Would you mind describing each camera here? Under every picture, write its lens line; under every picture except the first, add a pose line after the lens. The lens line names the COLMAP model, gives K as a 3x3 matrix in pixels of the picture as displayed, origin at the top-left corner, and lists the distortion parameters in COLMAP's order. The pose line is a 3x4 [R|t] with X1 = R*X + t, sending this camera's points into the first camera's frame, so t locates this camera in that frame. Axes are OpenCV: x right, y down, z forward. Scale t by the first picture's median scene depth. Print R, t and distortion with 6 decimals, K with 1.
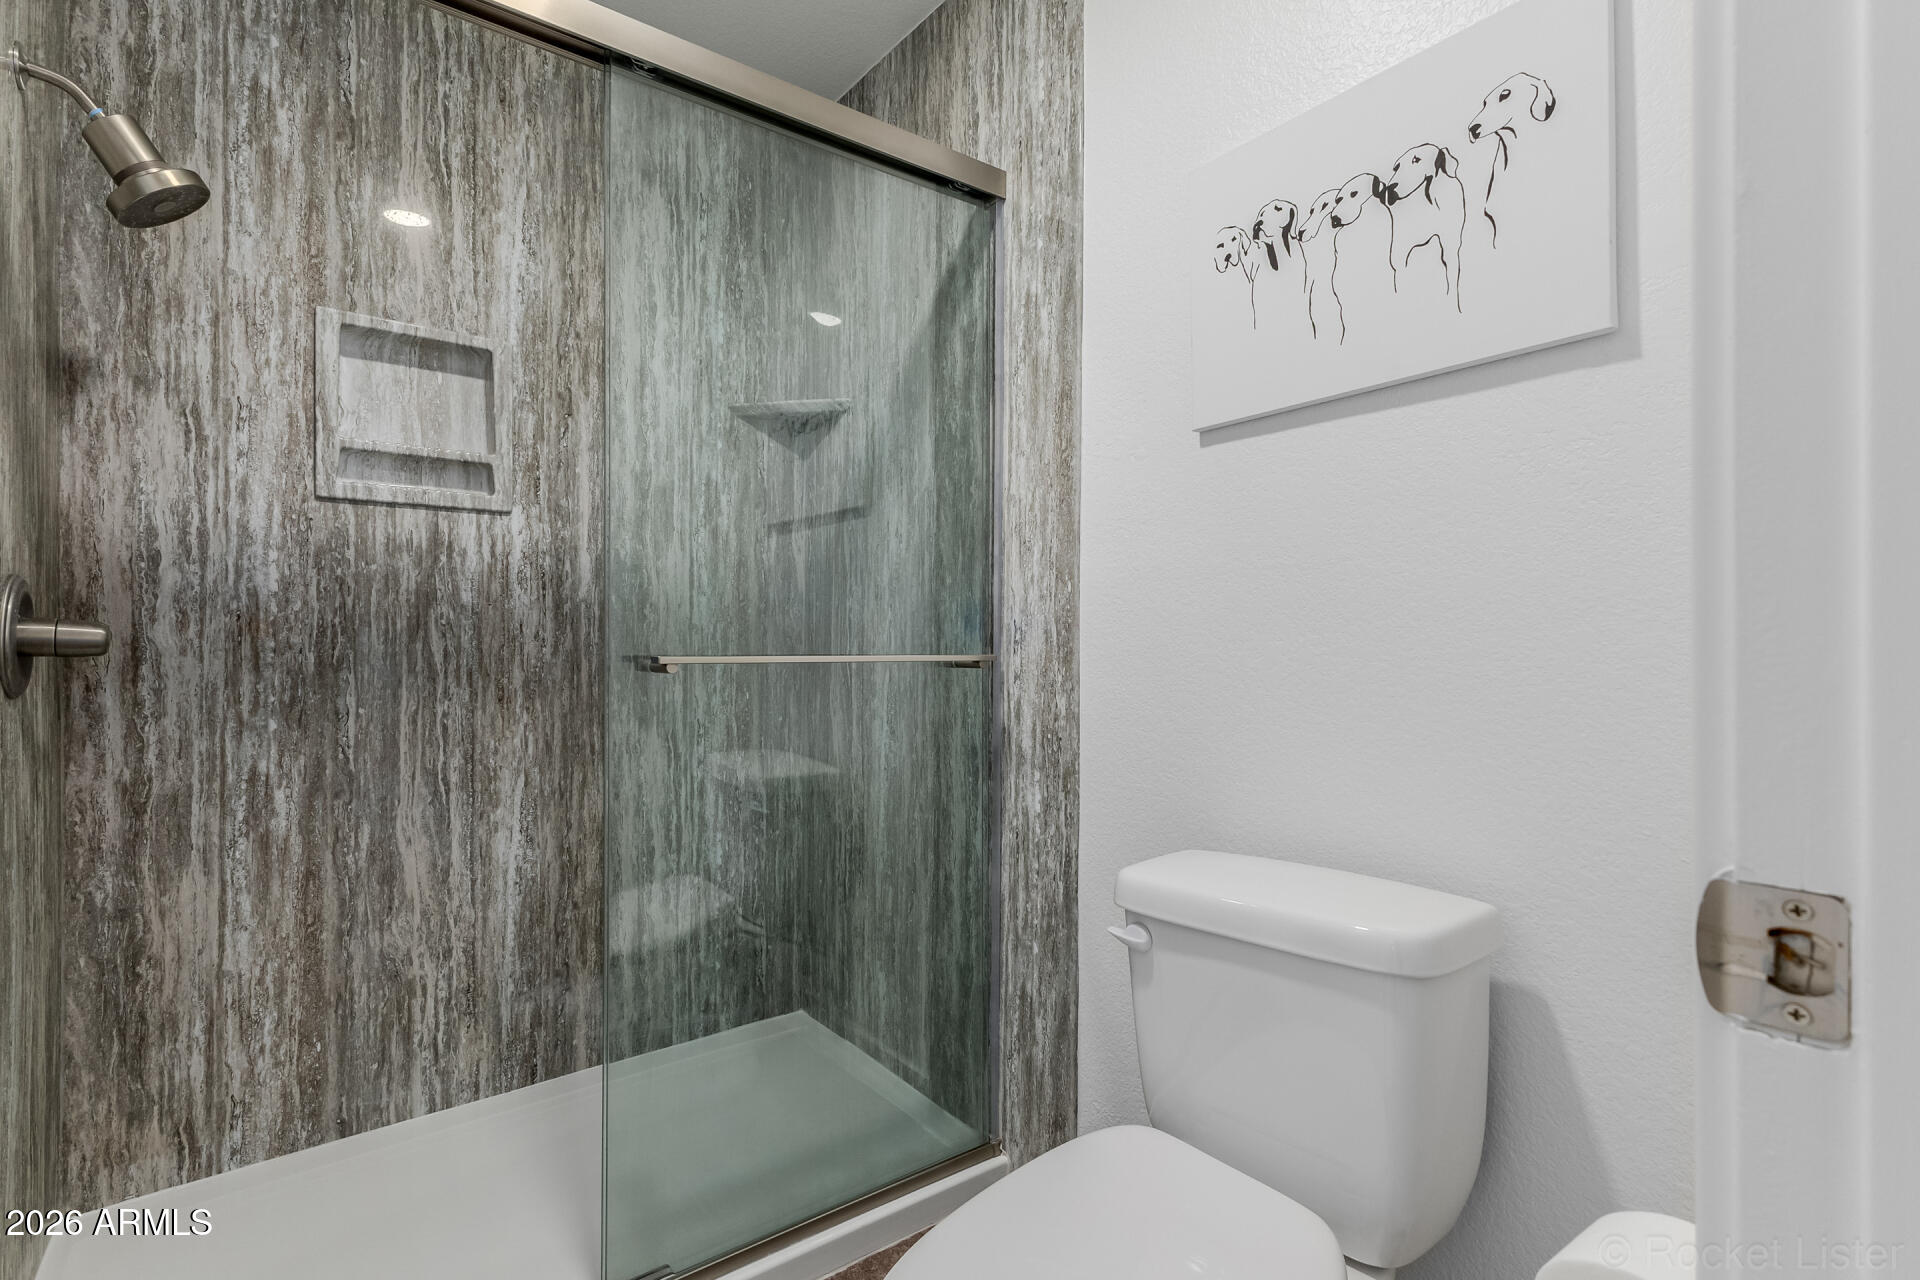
lens RADIAL K [[835.2, 0, 959.6], [0, 835.2, 641.9], [0, 0, 1]] dist [0.002484, -0.001870]
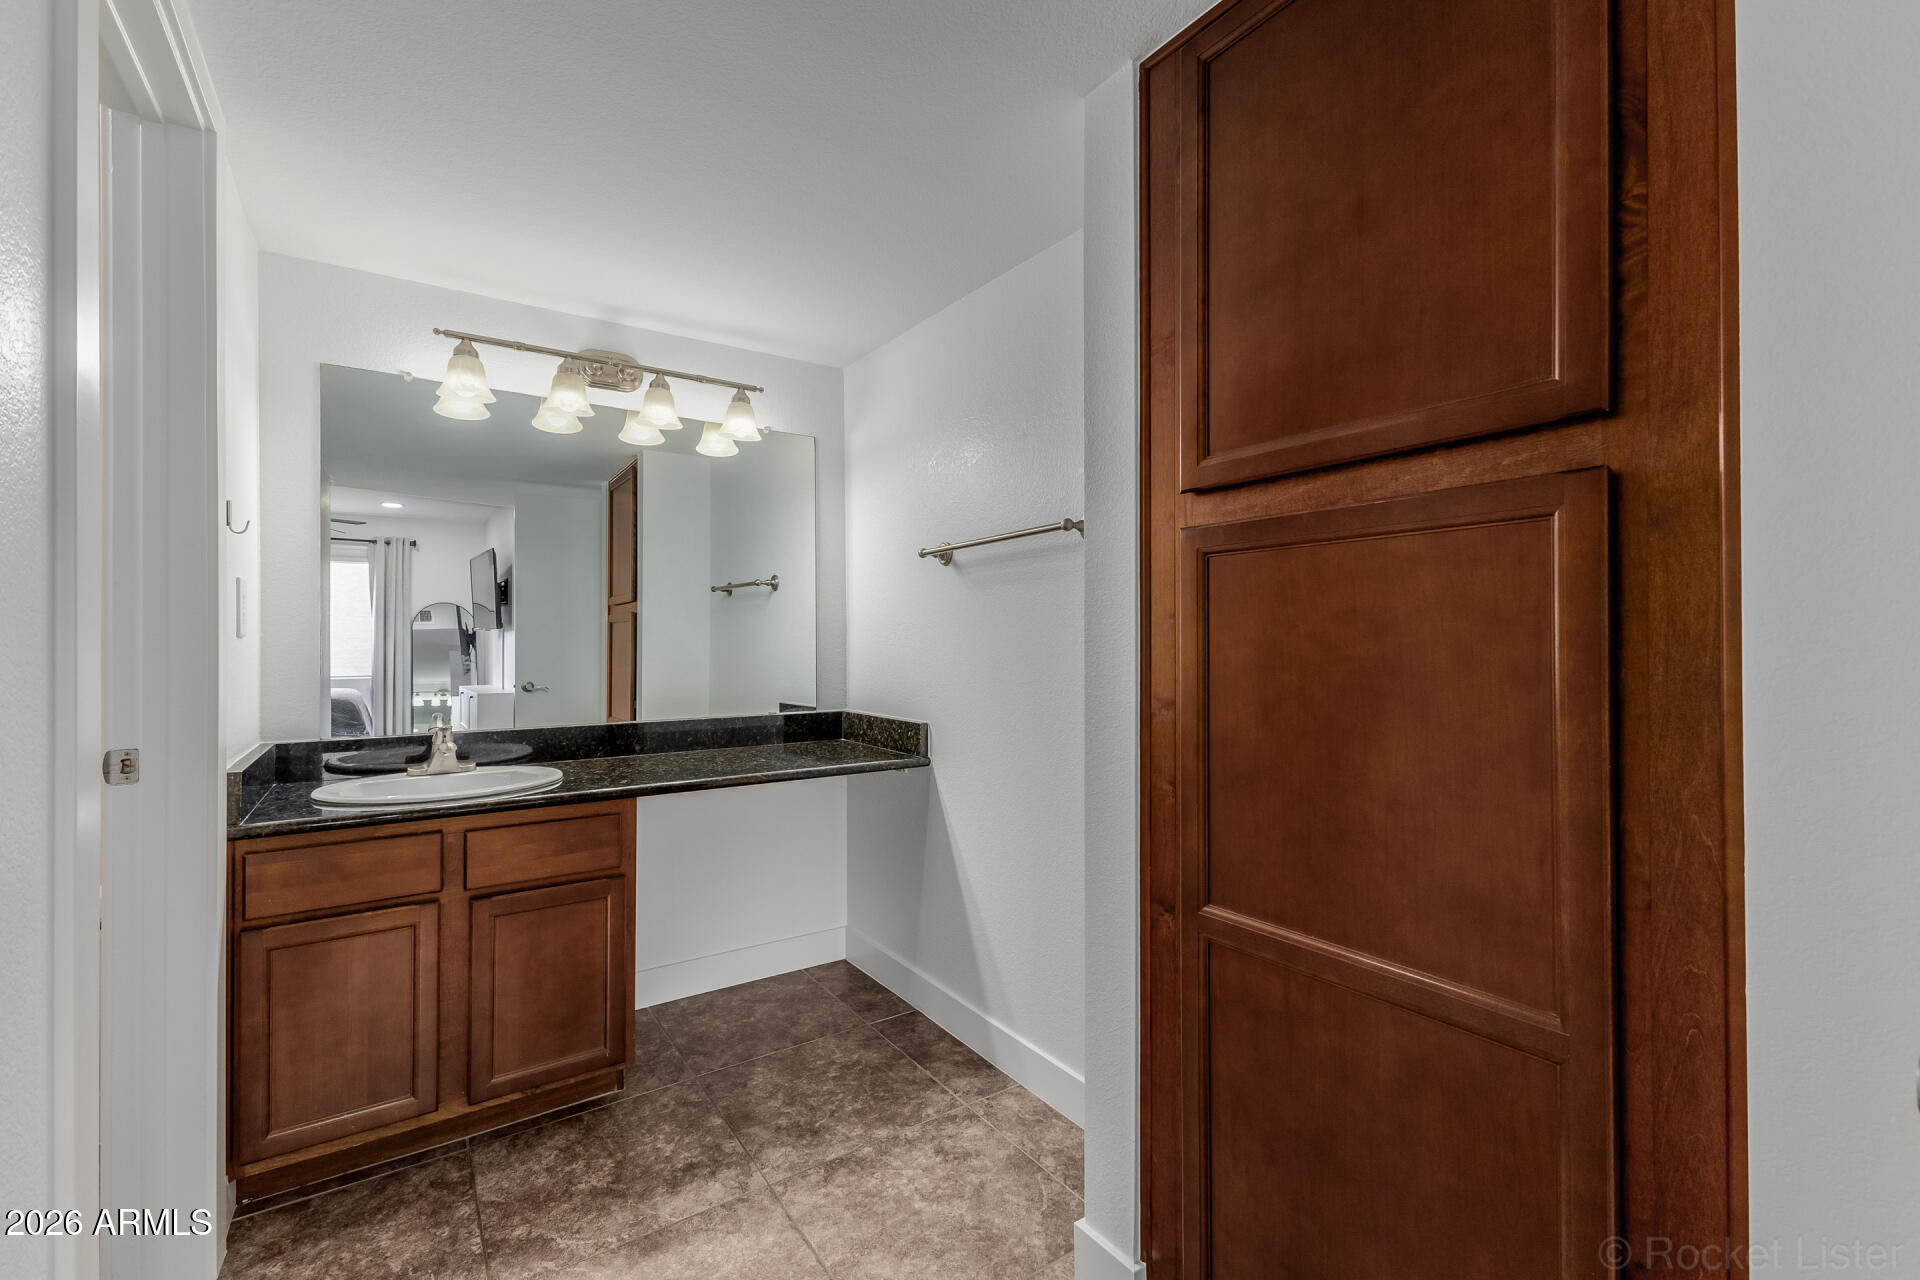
lens RADIAL K [[835.2, 0, 961.1], [0, 835.2, 640.1], [0, 0, 1]] dist [0.002484, -0.001870]
pose [[0.090795, 0.002210, 0.995867, -2.780010], [0.001370, 0.999996, -0.002345, -0.237853], [-0.995869, 0.001578, 0.090792, -3.523166]]
